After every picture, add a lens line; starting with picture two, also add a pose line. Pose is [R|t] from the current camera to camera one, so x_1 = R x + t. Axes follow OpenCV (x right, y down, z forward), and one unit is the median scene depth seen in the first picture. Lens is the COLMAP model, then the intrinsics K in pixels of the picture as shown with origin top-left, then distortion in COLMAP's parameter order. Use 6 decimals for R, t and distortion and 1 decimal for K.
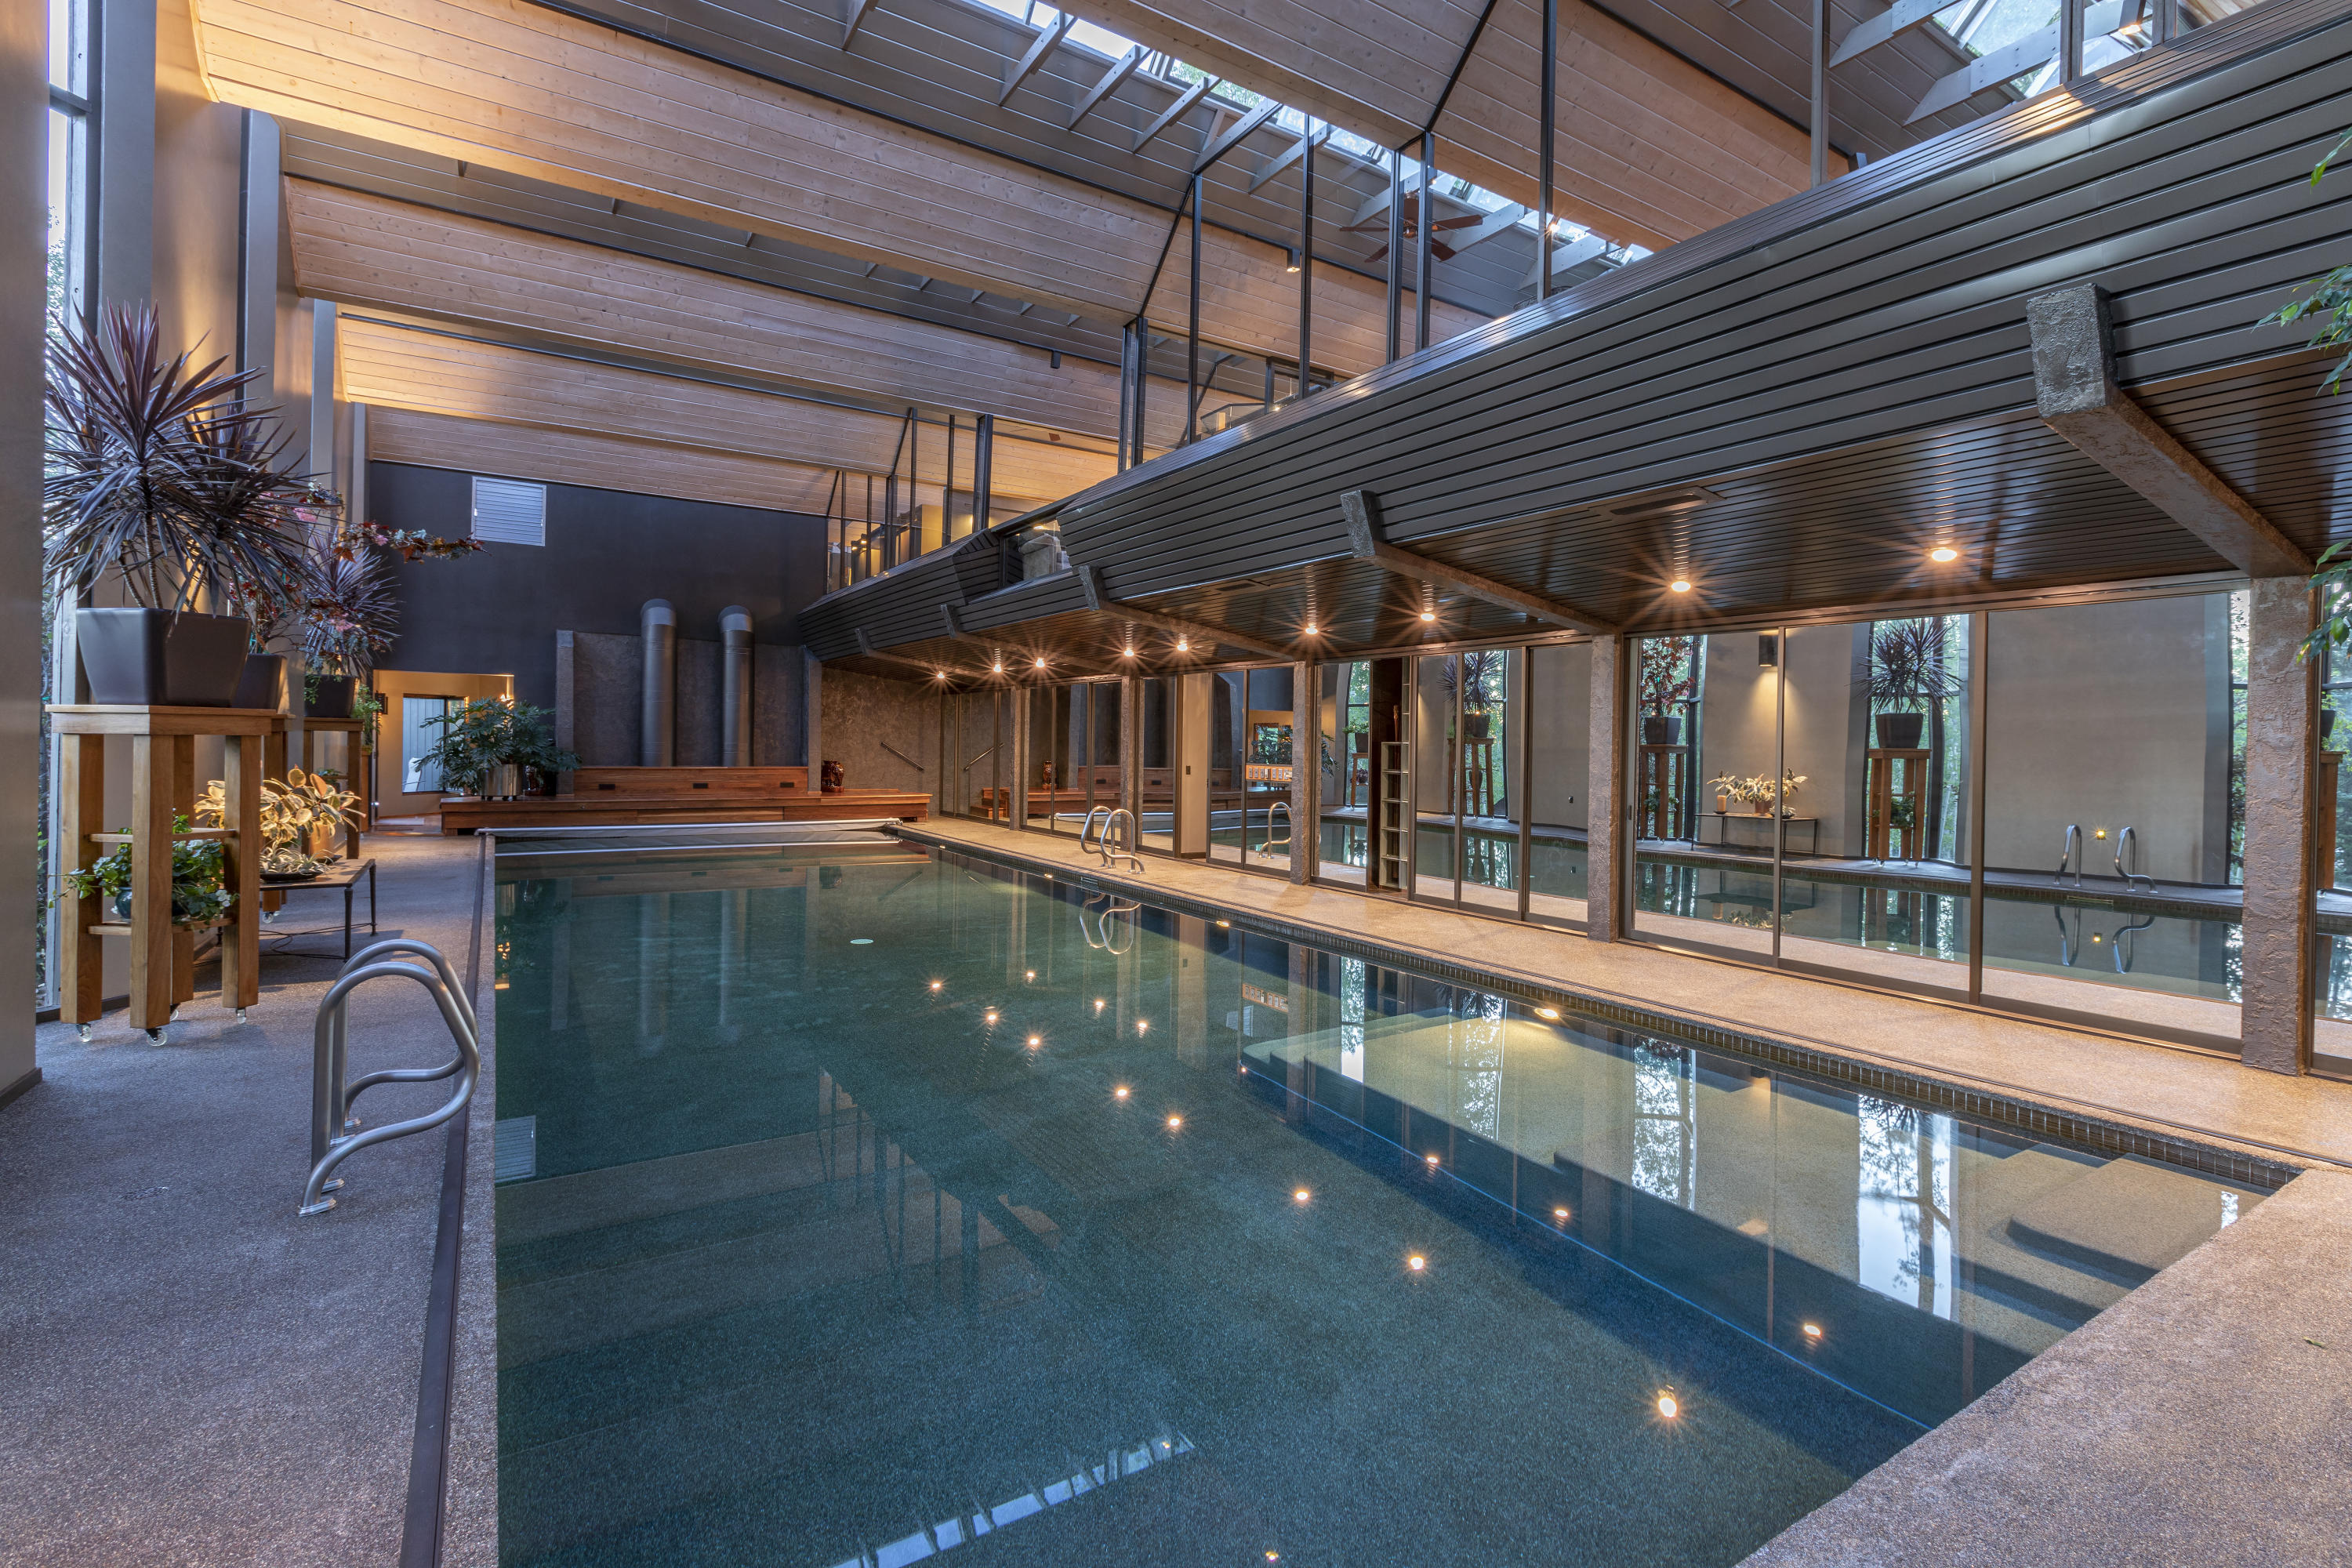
lens RADIAL K [[1065.8, 0, 1202.2], [0, 1065.8, 748.6], [0, 0, 1]] dist [0.002809, 0.000137]
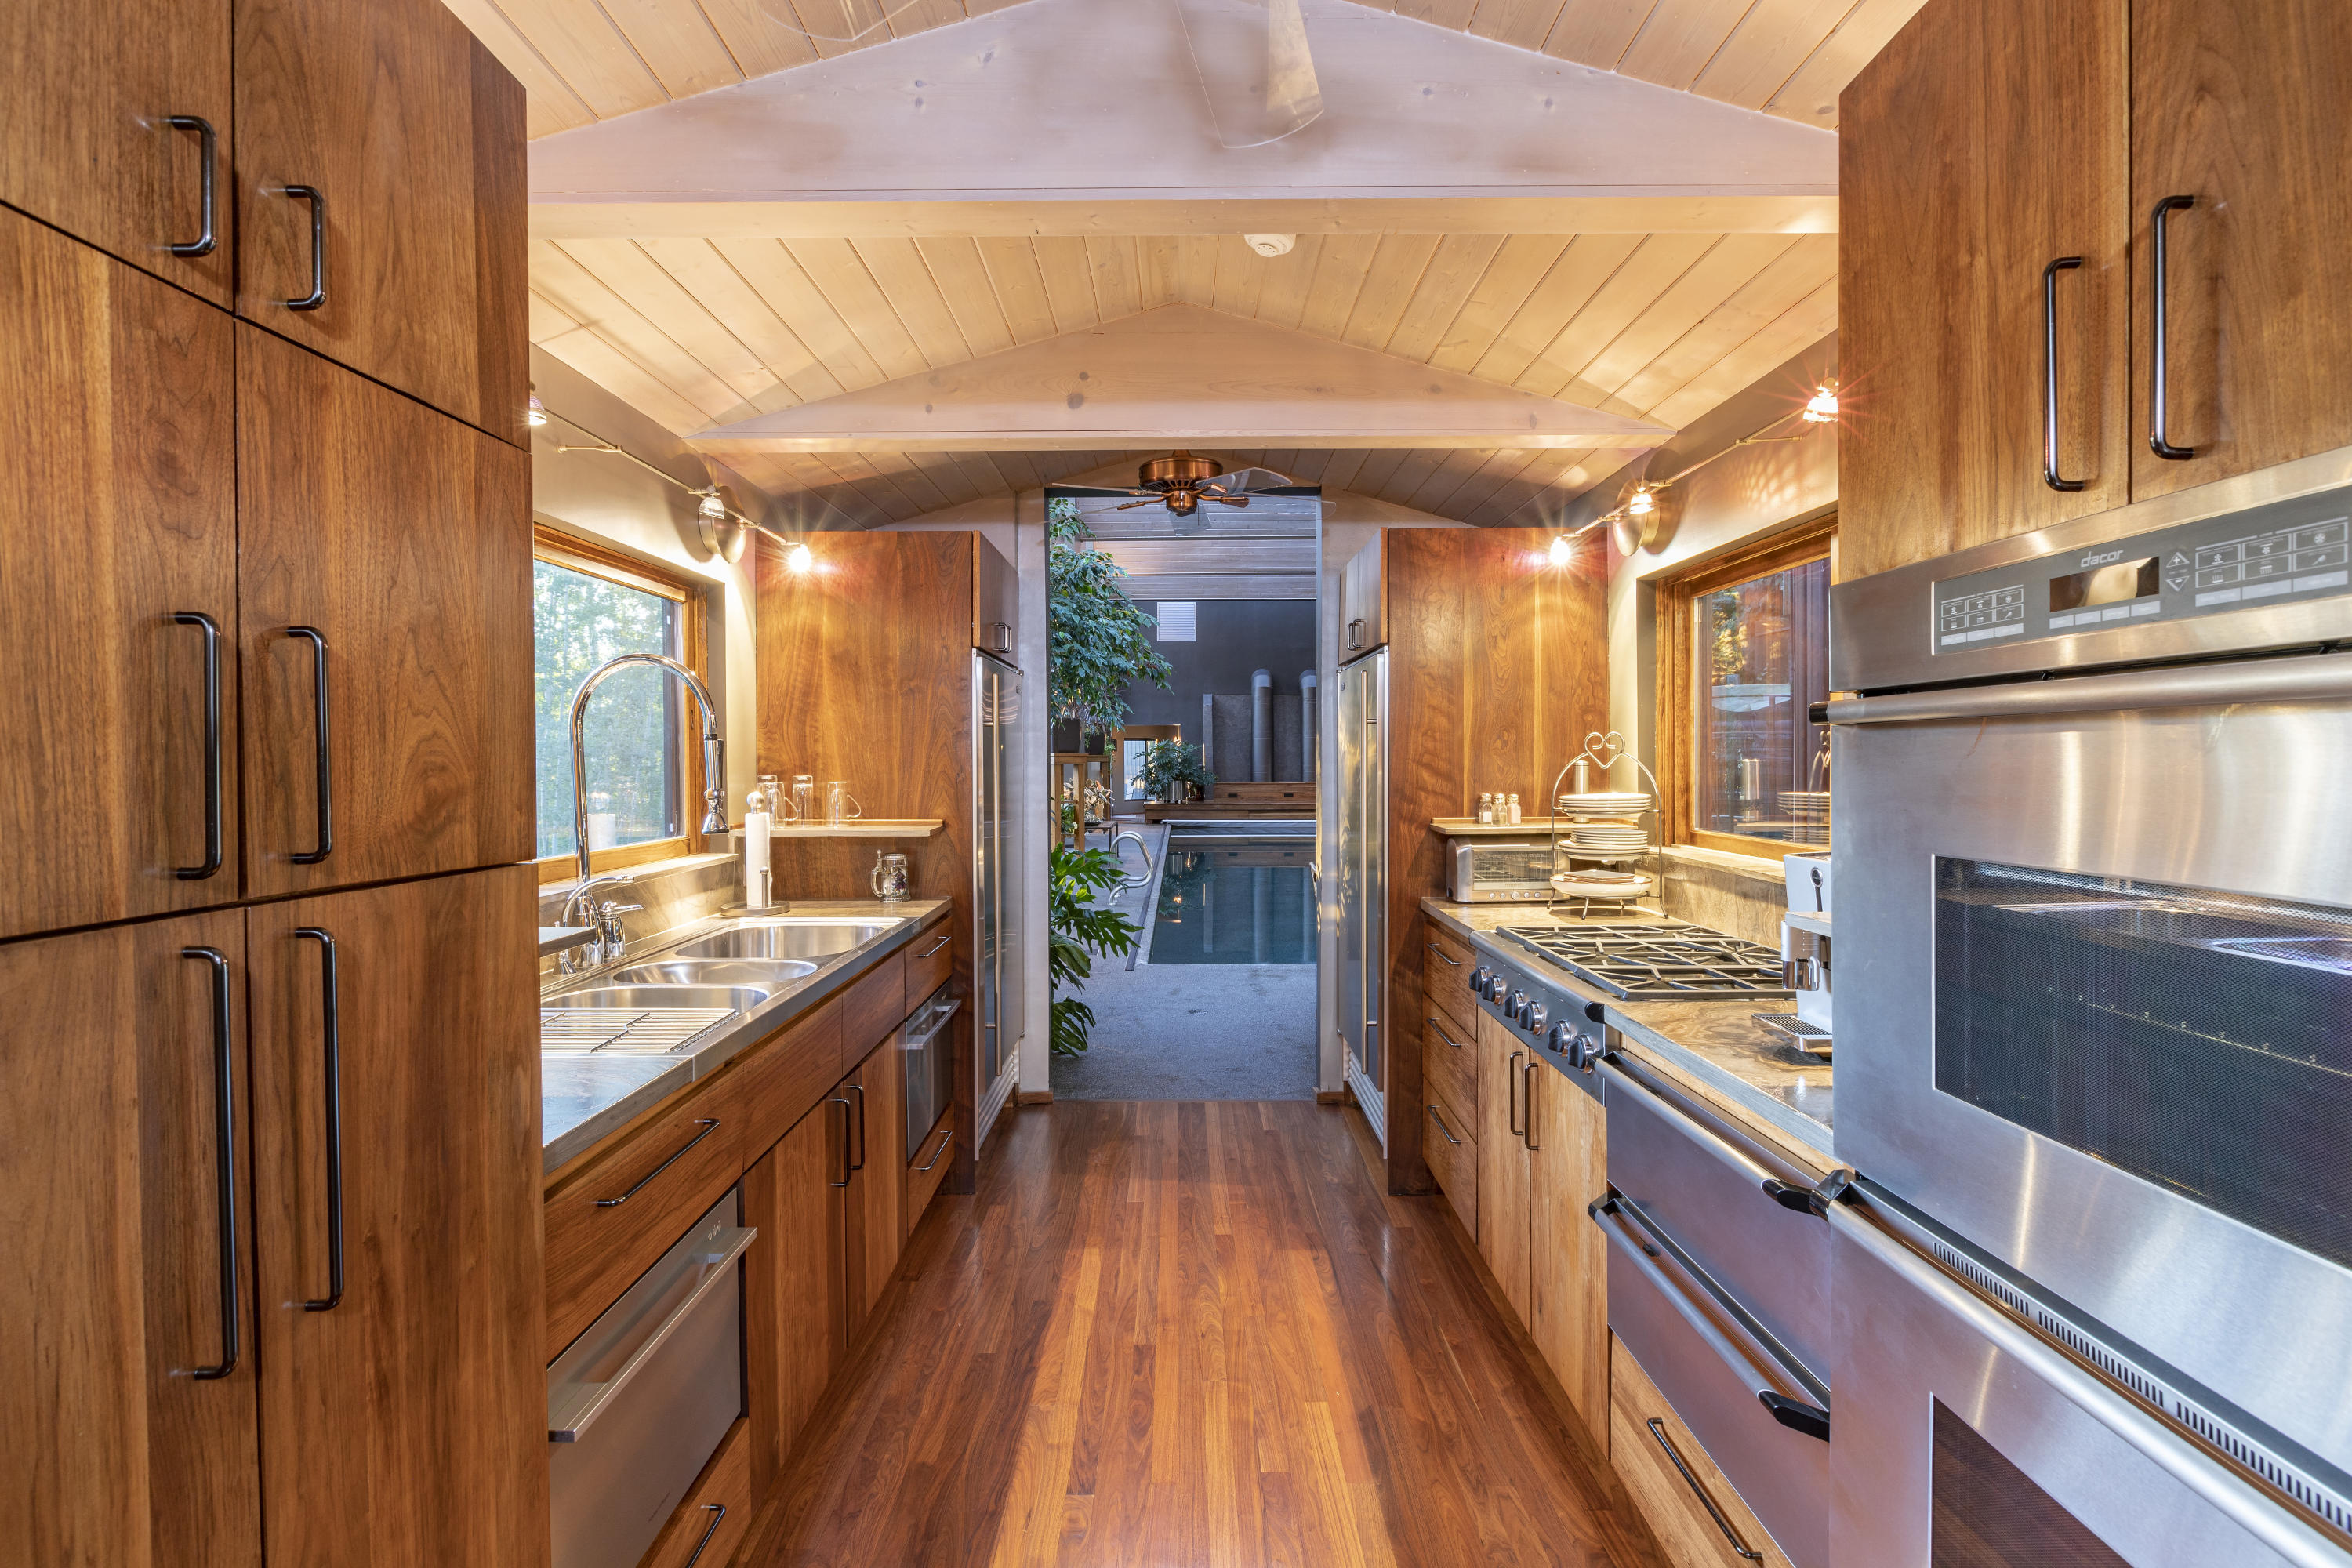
lens RADIAL K [[1148.8, 0, 1176.6], [0, 1148.8, 782.7], [0, 0, 1]] dist [-0.000039, 0.000000]
pose [[0.828760, -0.006405, -0.559567, 0.312003], [0.011818, 0.999912, 0.006058, 0.006977], [0.559479, -0.011634, 0.828763, -0.428660]]
